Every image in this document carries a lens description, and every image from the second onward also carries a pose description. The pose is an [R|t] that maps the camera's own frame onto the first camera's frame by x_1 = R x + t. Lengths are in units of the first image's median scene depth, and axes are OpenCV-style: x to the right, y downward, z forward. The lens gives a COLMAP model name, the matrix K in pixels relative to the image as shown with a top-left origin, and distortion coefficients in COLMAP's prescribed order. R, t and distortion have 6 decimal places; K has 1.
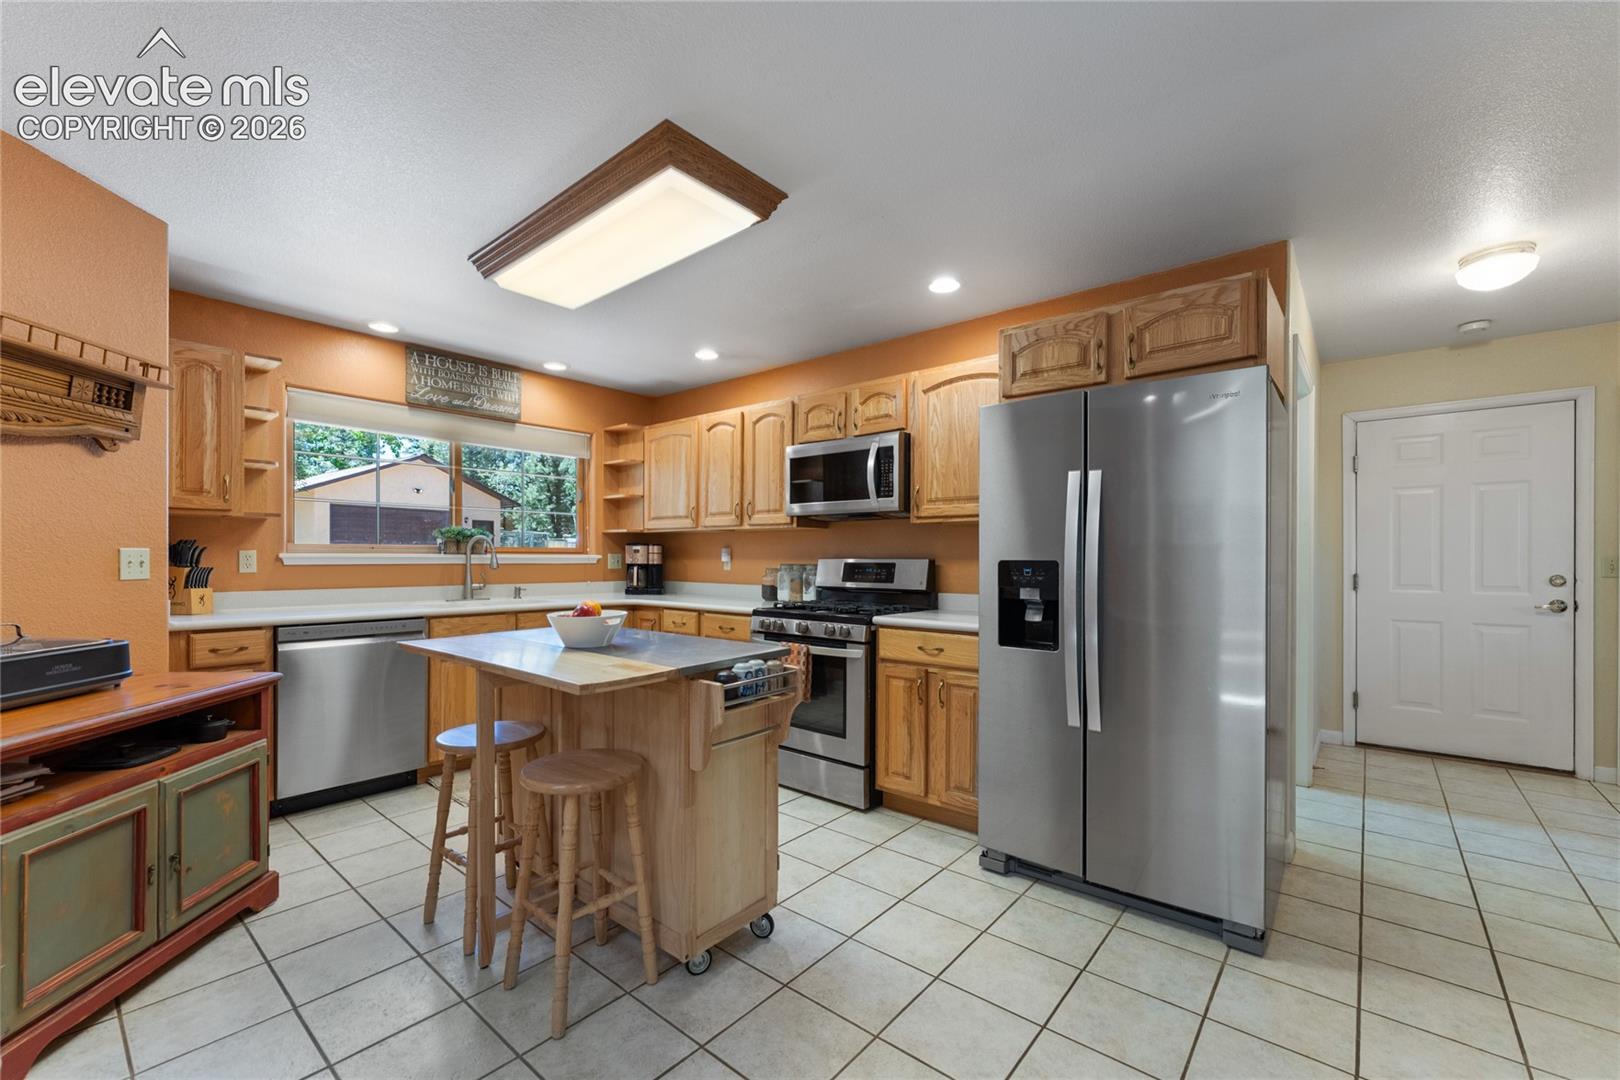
lens RADIAL K [[657.4, 0, 789.9], [0, 657.4, 550.0], [0, 0, 1]] dist [-0.001599, -0.000571]
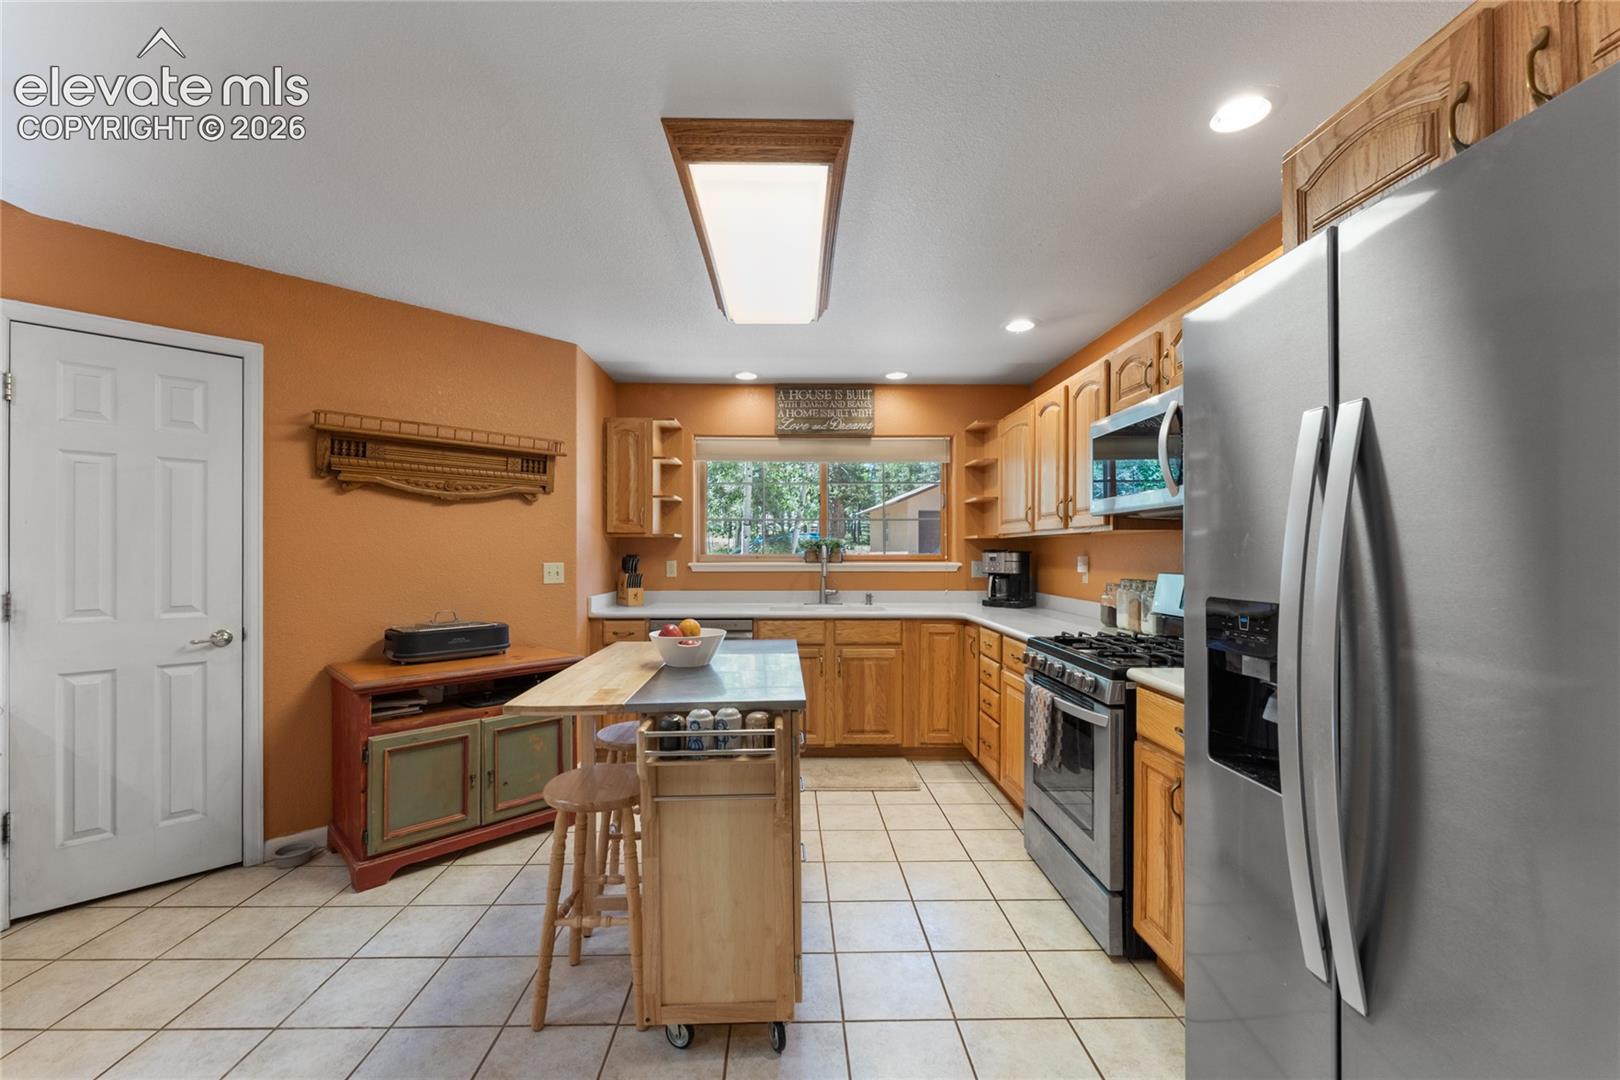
lens RADIAL K [[645.1, 0, 804.6], [0, 645.1, 545.1], [0, 0, 1]] dist [-0.000582, -0.000486]
pose [[0.671929, -0.012694, -0.740507, 0.303772], [0.010765, 0.999915, -0.007373, -0.016212], [0.740538, -0.003017, 0.672008, 0.254424]]
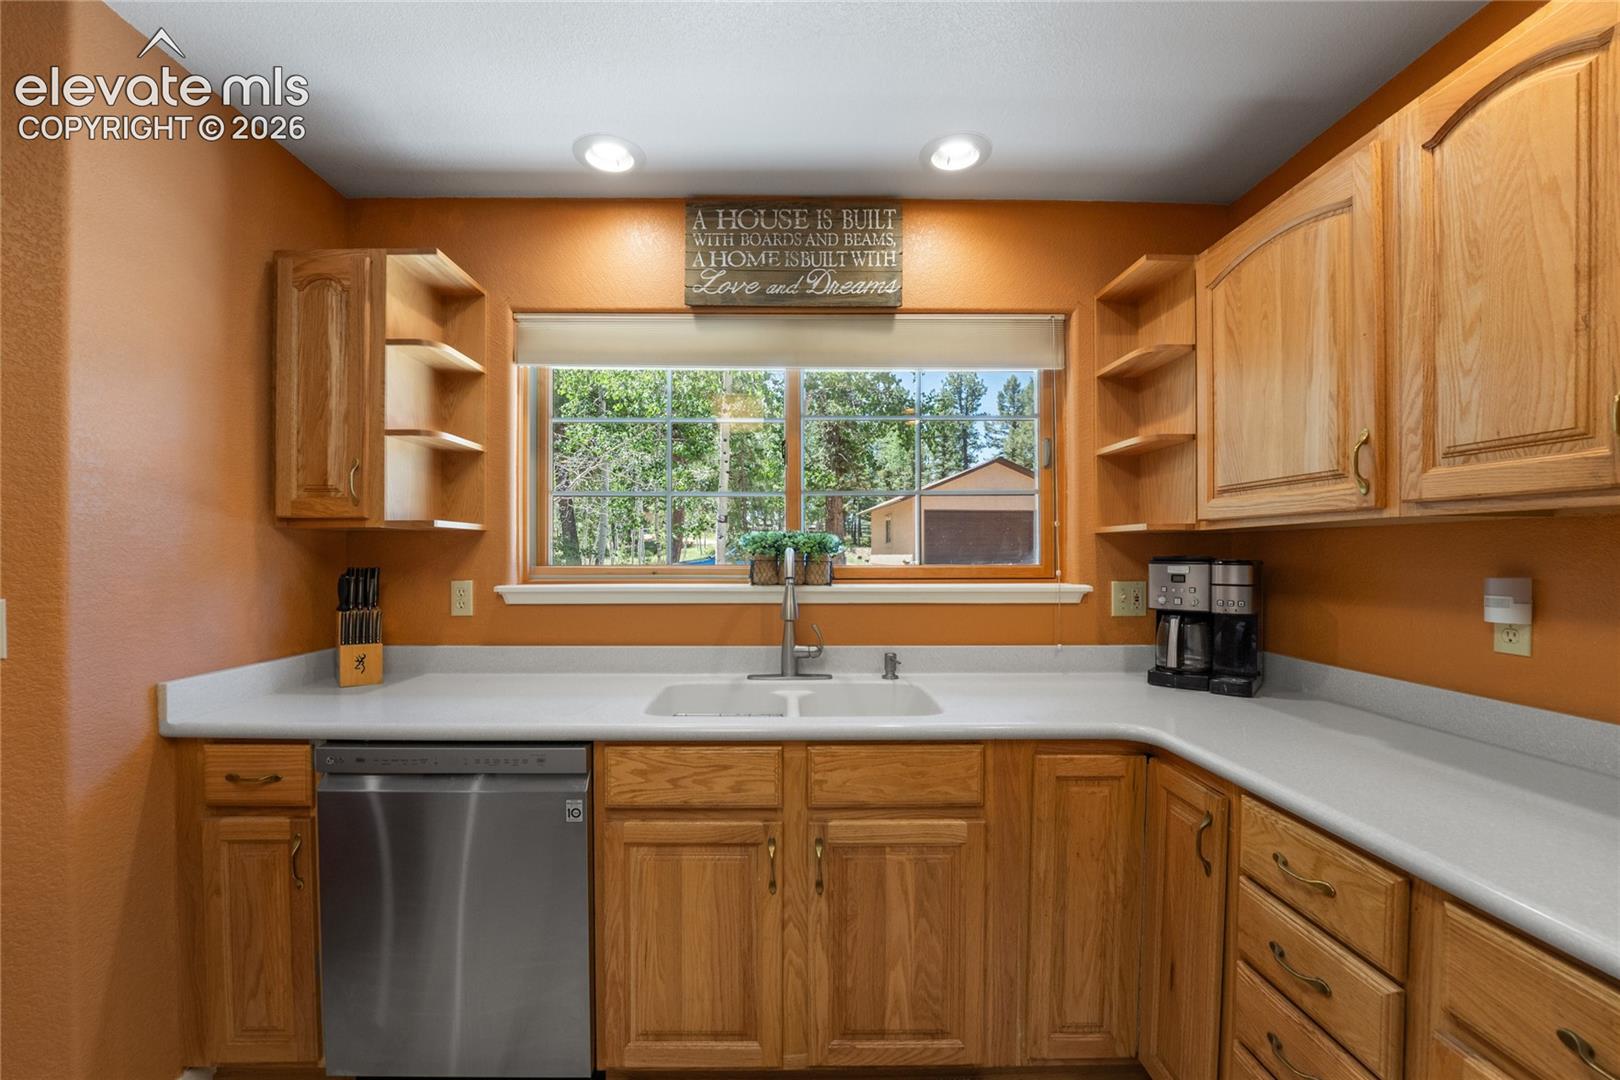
lens RADIAL K [[656.8, 0, 807.0], [0, 656.8, 560.1], [0, 0, 1]] dist [-0.025761, -0.000004]
pose [[0.675677, 0.001651, -0.737196, -0.116124], [0.011001, 0.999864, 0.012322, -0.019721], [0.737116, -0.016435, 0.675567, 0.694192]]
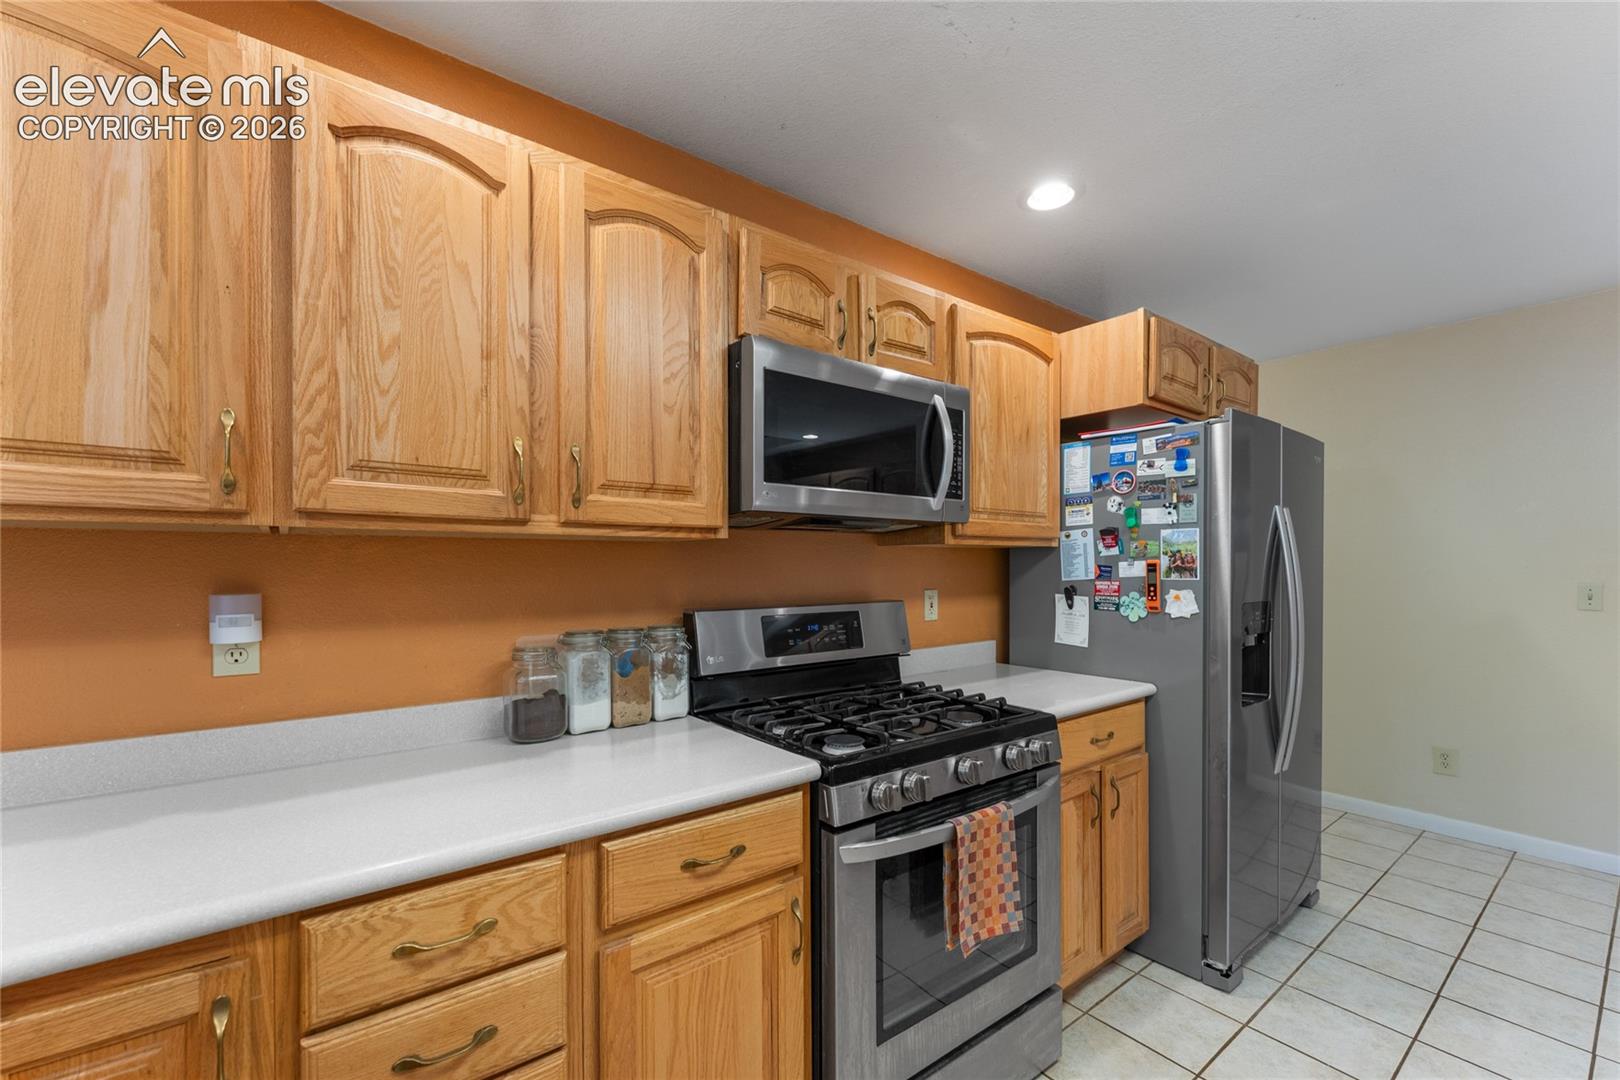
lens RADIAL K [[674.5, 0, 805.1], [0, 674.5, 563.8], [0, 0, 1]] dist [-0.000519, -0.000294]
pose [[0.190677, -0.004272, 0.981644, -0.377336], [-0.006968, 0.999959, 0.005705, -0.021170], [-0.981628, -0.007928, 0.190639, 0.846776]]
